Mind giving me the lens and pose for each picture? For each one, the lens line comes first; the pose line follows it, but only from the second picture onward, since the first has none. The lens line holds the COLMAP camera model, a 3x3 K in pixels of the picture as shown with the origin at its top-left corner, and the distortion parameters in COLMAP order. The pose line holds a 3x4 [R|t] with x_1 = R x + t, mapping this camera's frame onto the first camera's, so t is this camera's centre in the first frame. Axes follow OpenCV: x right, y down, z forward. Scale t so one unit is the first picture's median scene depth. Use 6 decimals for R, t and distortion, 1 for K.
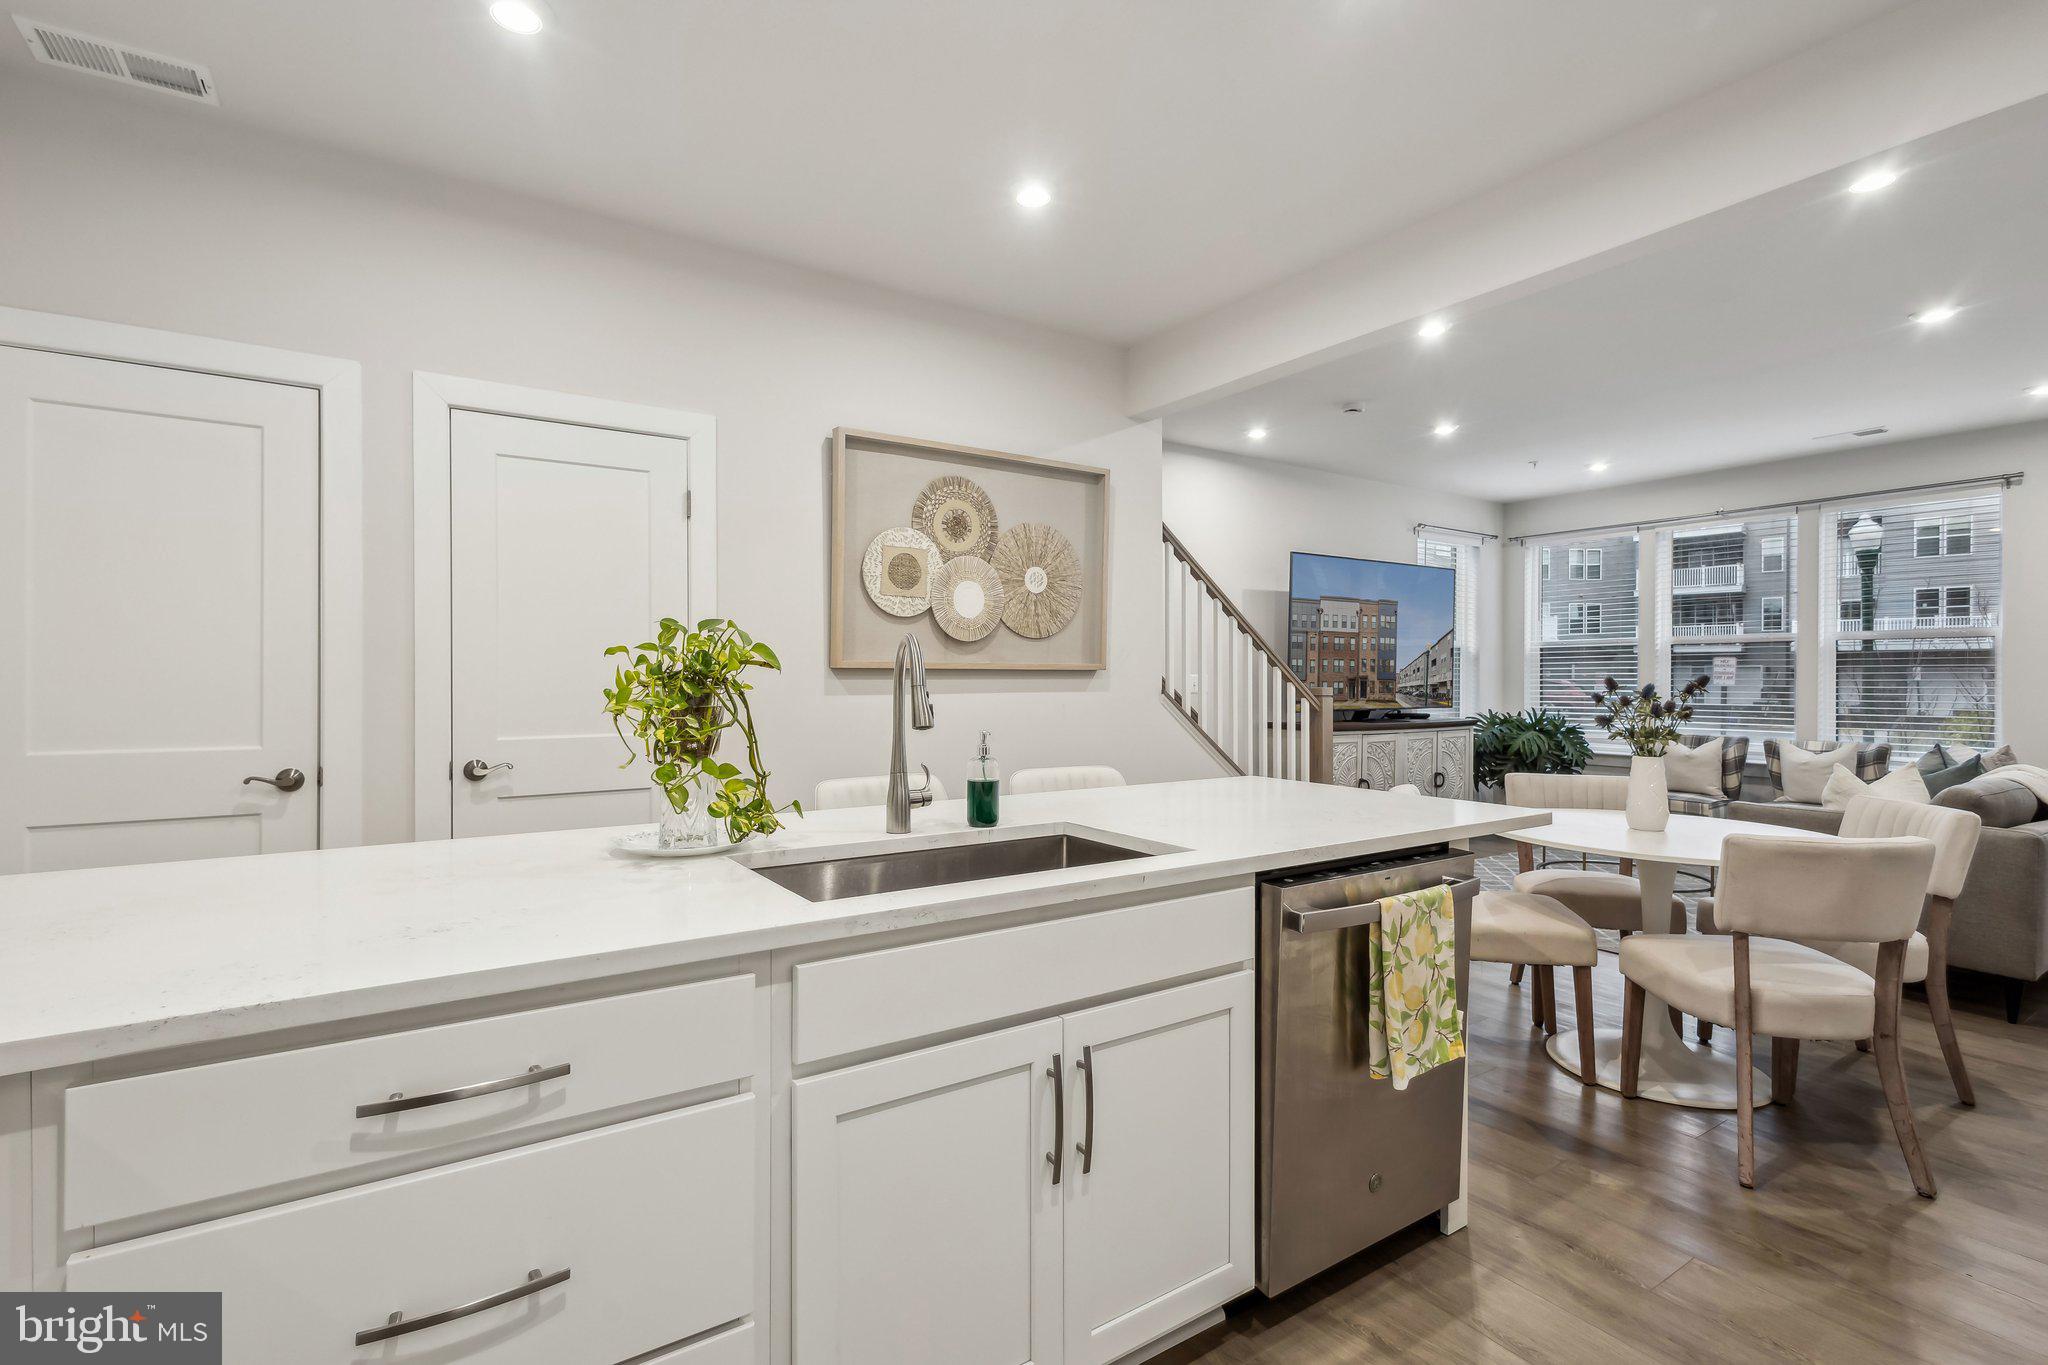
lens RADIAL K [[942.9, 0, 1022.2], [0, 942.9, 675.7], [0, 0, 1]] dist [0.003383, -0.002291]
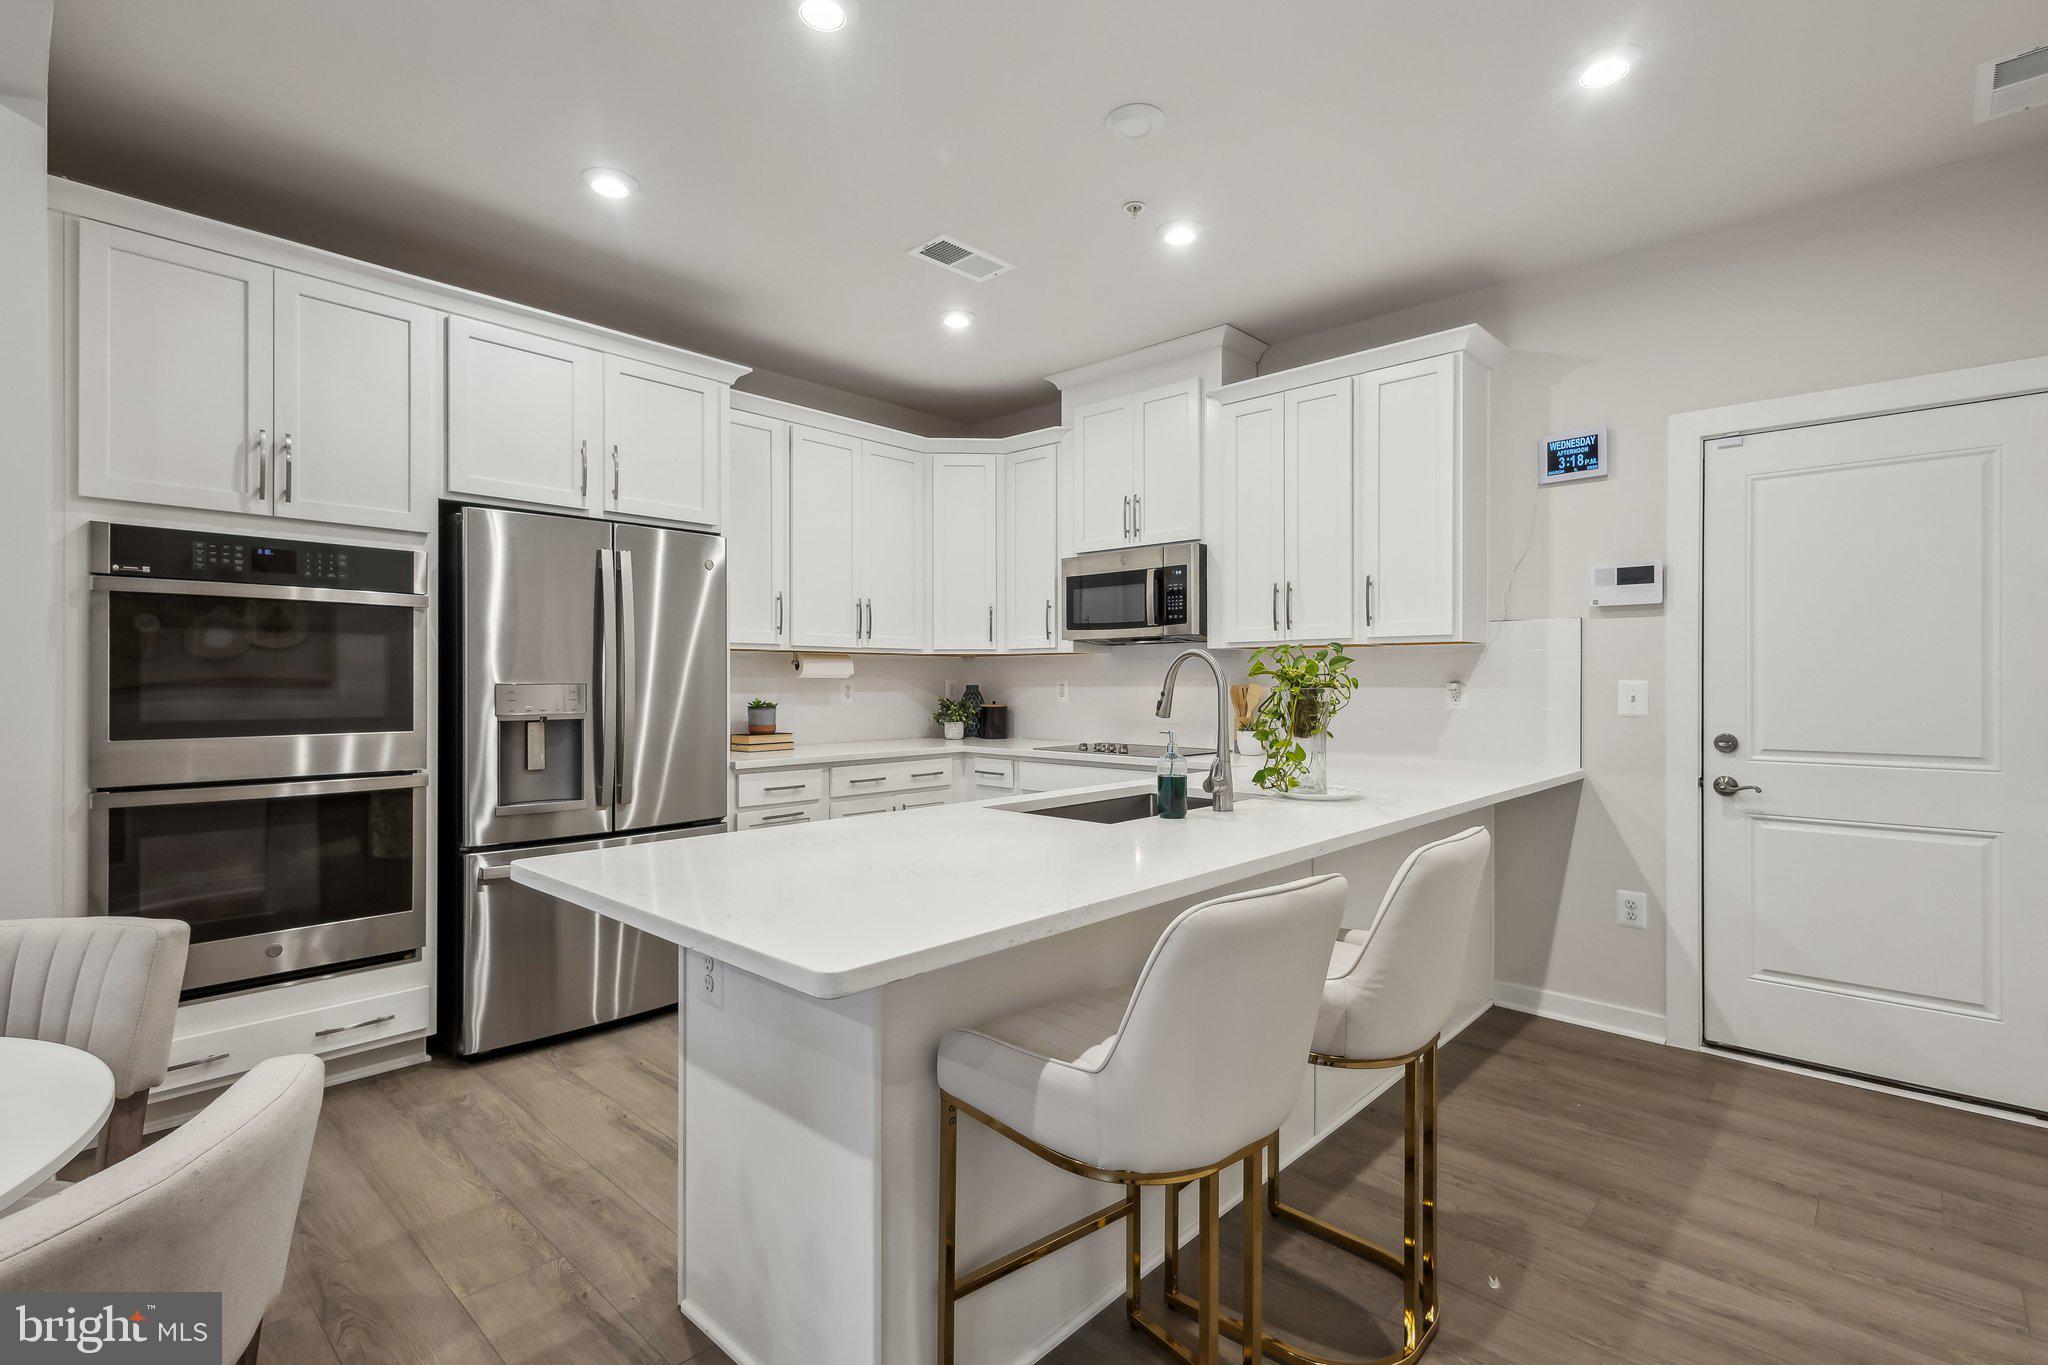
lens RADIAL K [[942.9, 0, 1019.6], [0, 942.9, 685.6], [0, 0, 1]] dist [0.003383, -0.002291]
pose [[-0.971999, -0.001562, -0.234981, 0.120442], [-0.002777, 0.999984, 0.004840, -0.000012], [0.234970, 0.005357, -0.971988, 0.634412]]
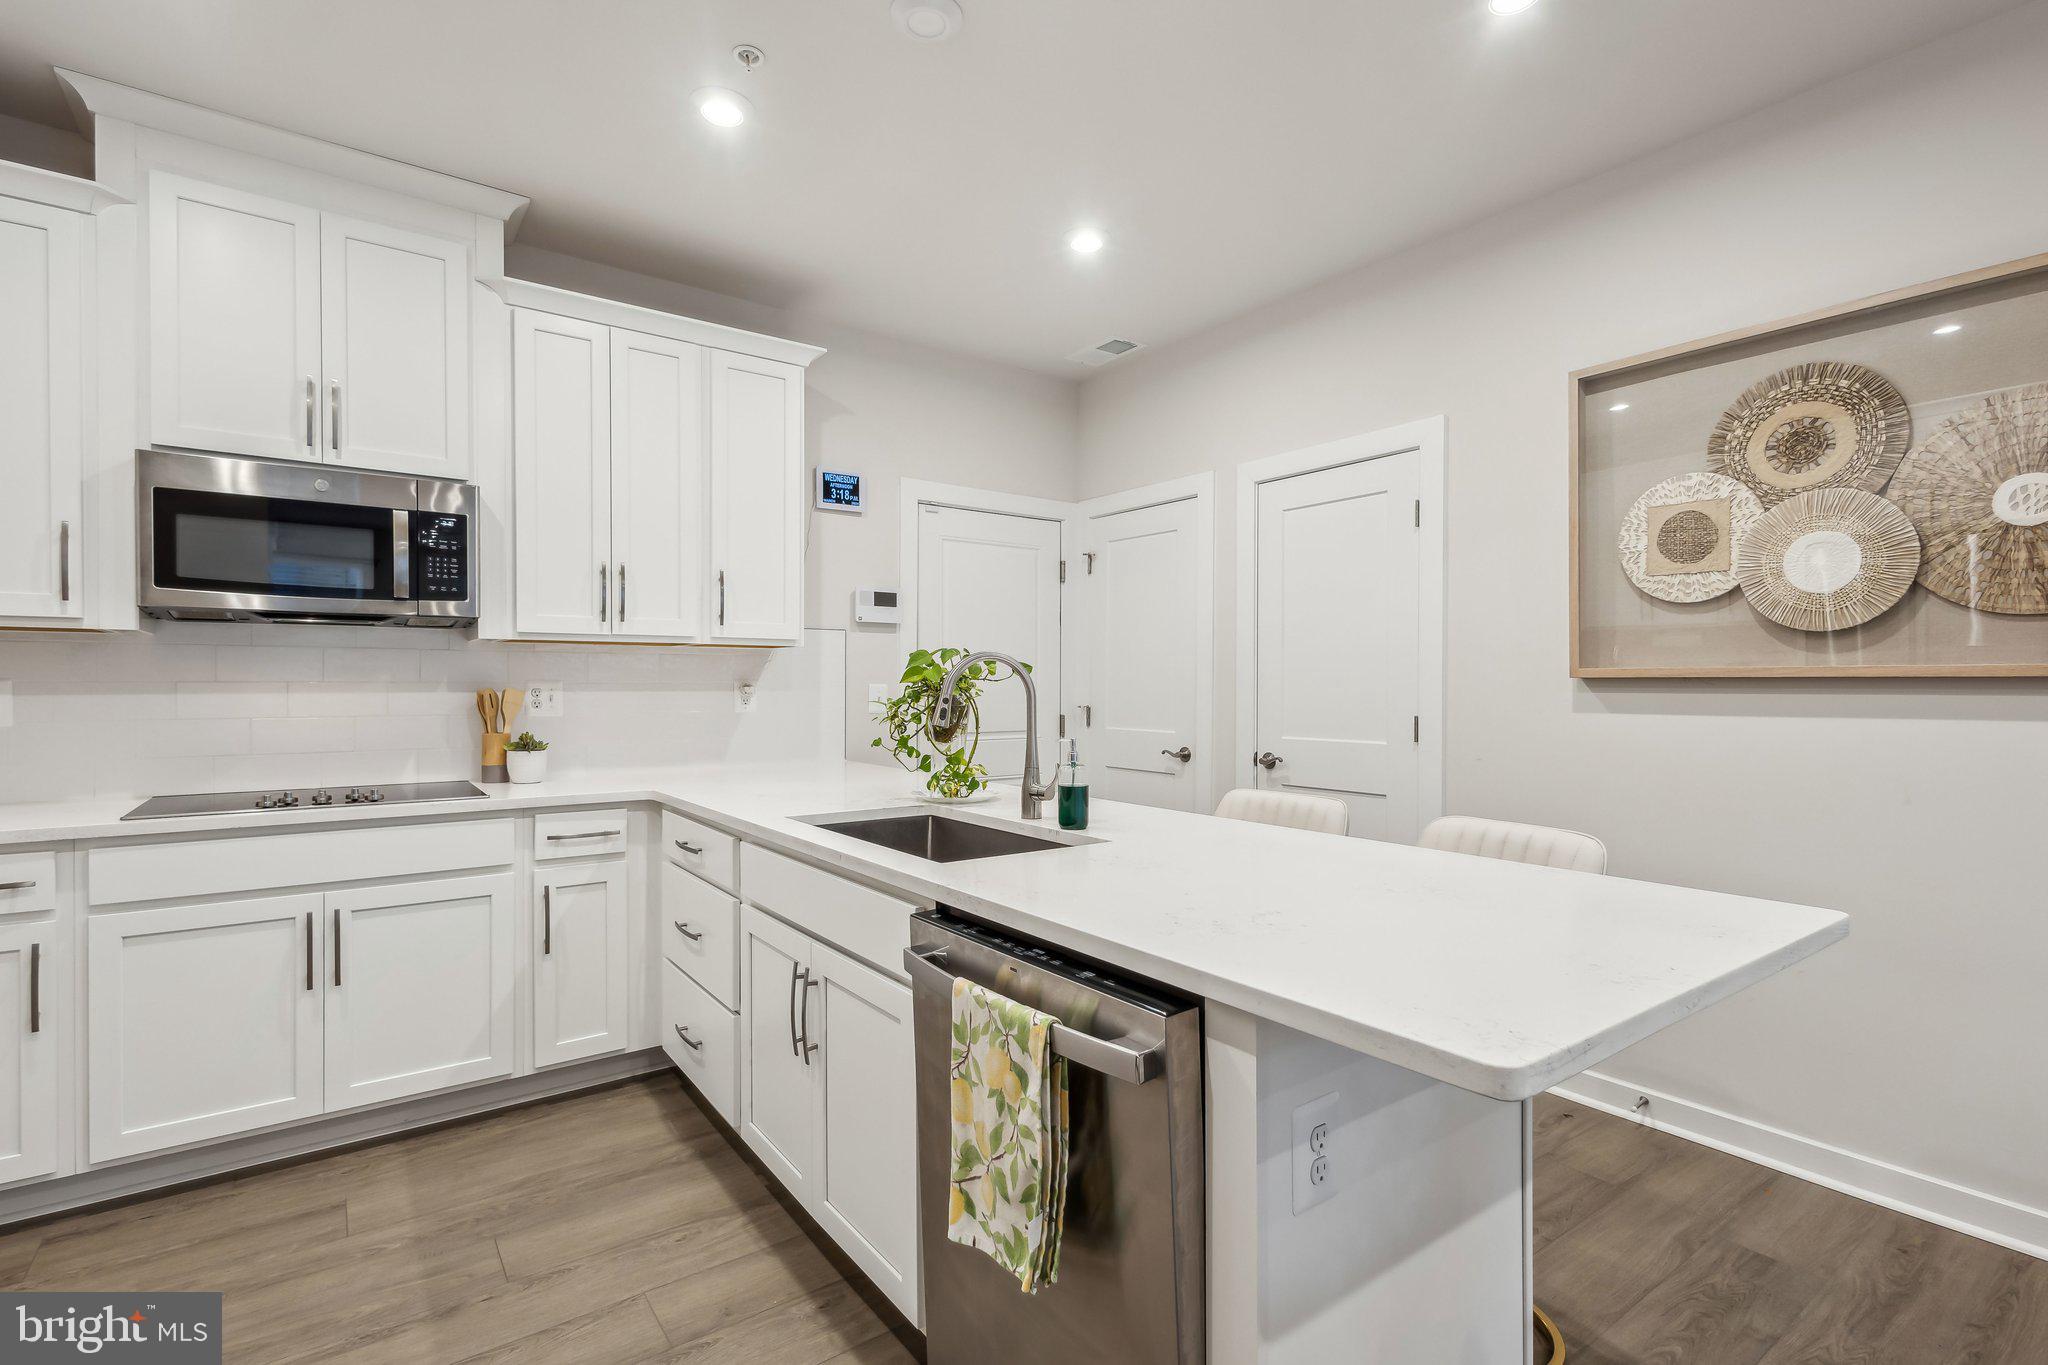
lens RADIAL K [[942.9, 0, 1024.4], [0, 942.9, 688.6], [0, 0, 1]] dist [0.003383, -0.002291]
pose [[0.054619, 0.002767, -0.998503, 0.312660], [-0.002313, 0.999994, 0.002645, -0.000030], [0.998505, 0.002165, 0.054625, 0.275169]]
